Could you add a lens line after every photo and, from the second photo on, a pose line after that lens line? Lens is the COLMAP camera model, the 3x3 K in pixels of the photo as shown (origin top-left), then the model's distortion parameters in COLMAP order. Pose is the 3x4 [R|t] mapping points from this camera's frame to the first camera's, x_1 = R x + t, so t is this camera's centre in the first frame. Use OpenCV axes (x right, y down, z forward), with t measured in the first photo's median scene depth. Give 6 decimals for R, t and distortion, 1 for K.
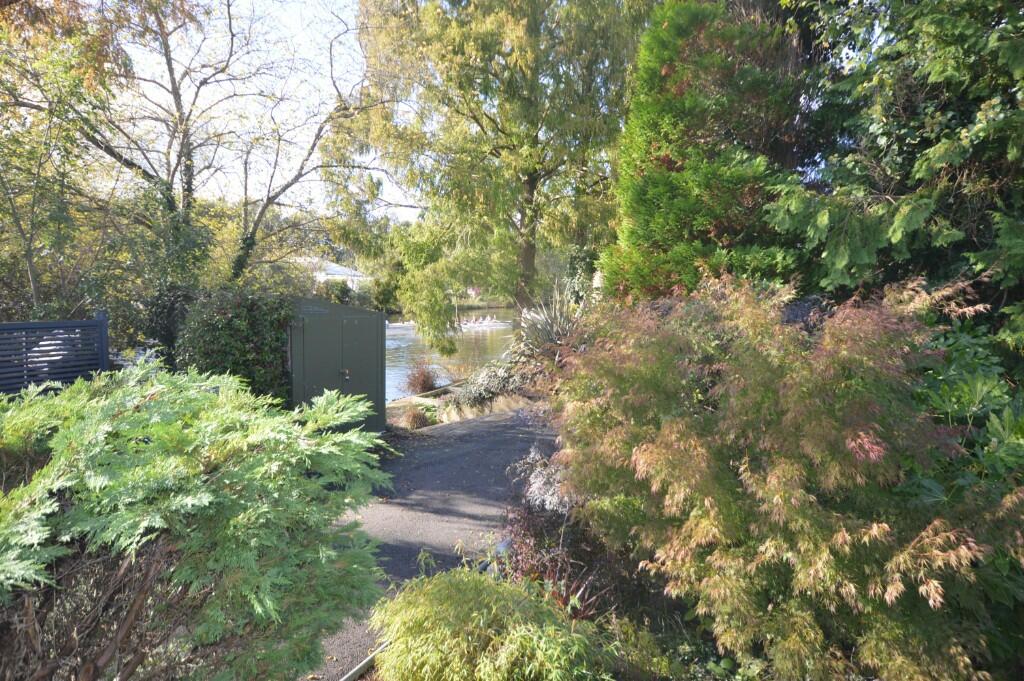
lens RADIAL K [[717.7, 0, 512.0], [0, 717.7, 340.5], [0, 0, 1]] dist [-0.004018, -0.000610]
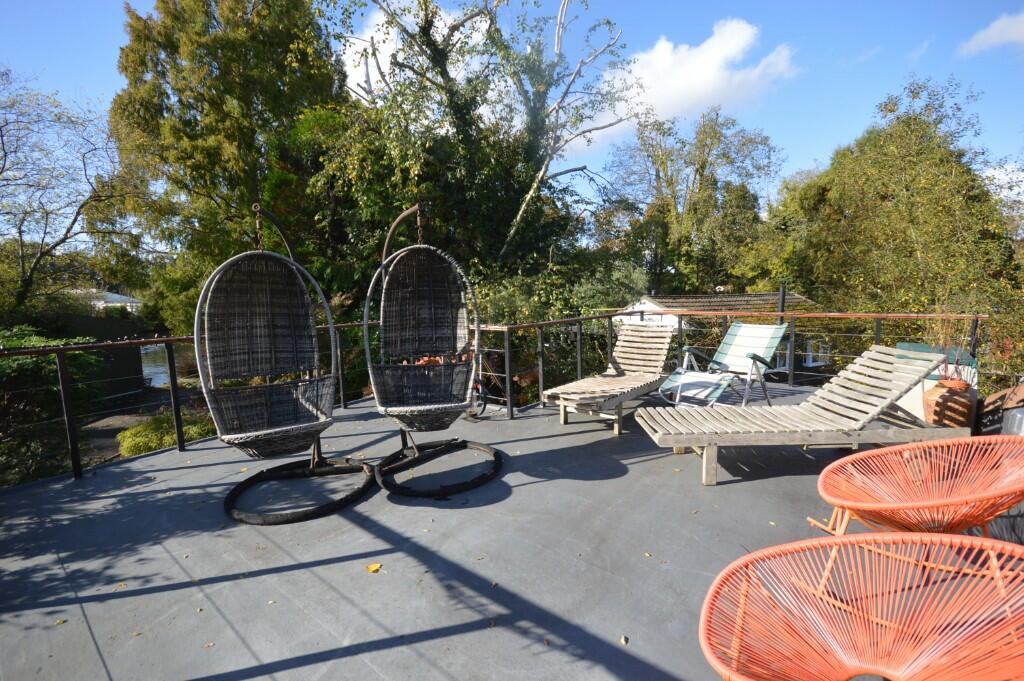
lens RADIAL K [[456.2, 0, 505.7], [0, 456.2, 343.7], [0, 0, 1]] dist [0.009031, -0.014005]
pose [[0.893879, -0.077610, 0.441540, 0.062171], [0.069697, 0.996984, 0.034143, 0.018173], [-0.442858, 0.000254, 0.896592, -0.182132]]
